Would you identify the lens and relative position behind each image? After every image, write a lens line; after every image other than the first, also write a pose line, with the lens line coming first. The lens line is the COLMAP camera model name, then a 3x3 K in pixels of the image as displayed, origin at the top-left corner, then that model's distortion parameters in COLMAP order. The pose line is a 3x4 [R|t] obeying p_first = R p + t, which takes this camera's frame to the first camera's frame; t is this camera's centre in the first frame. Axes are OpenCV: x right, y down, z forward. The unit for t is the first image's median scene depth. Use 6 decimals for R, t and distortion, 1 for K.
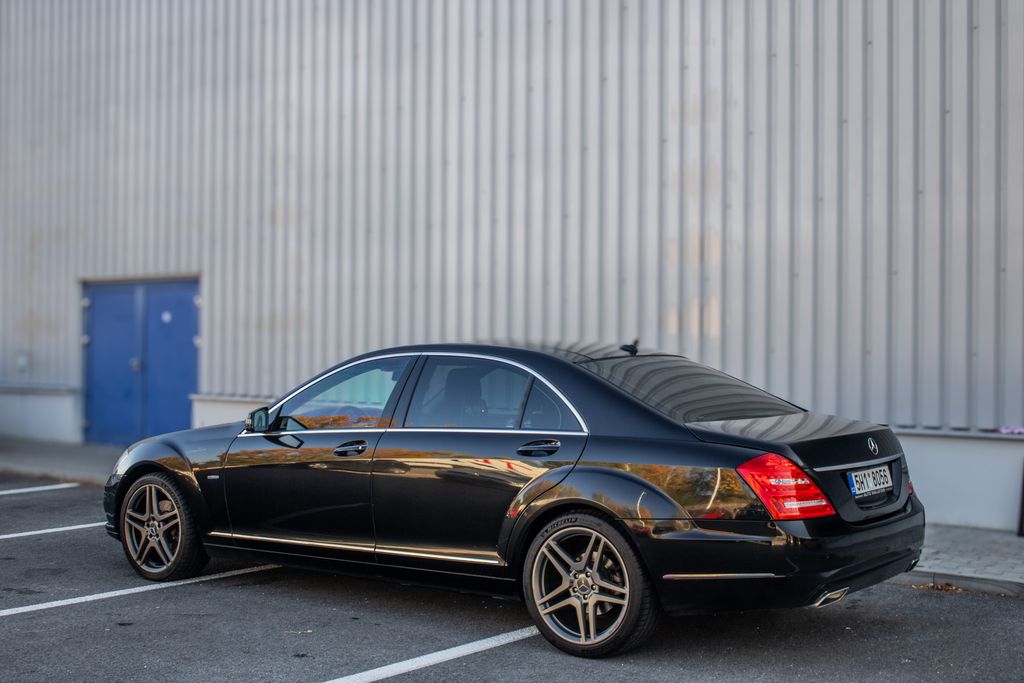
lens RADIAL K [[1335.4, 0, 512.0], [0, 1335.4, 341.5], [0, 0, 1]] dist [-0.013483, -0.012078]
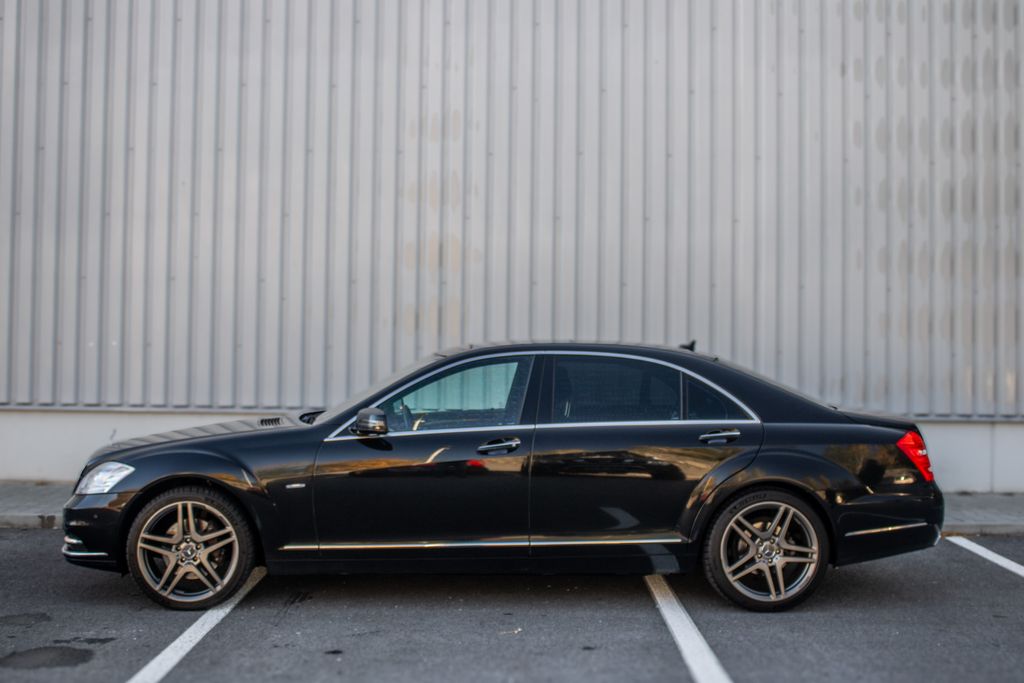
lens RADIAL K [[1248.3, 0, 512.0], [0, 1248.3, 341.5], [0, 0, 1]] dist [-0.111387, 0.020527]
pose [[0.762543, 0.005342, 0.646916, -0.641545], [-0.008144, 0.999966, 0.001342, -0.000406], [-0.646886, -0.006291, 0.762560, 0.248639]]
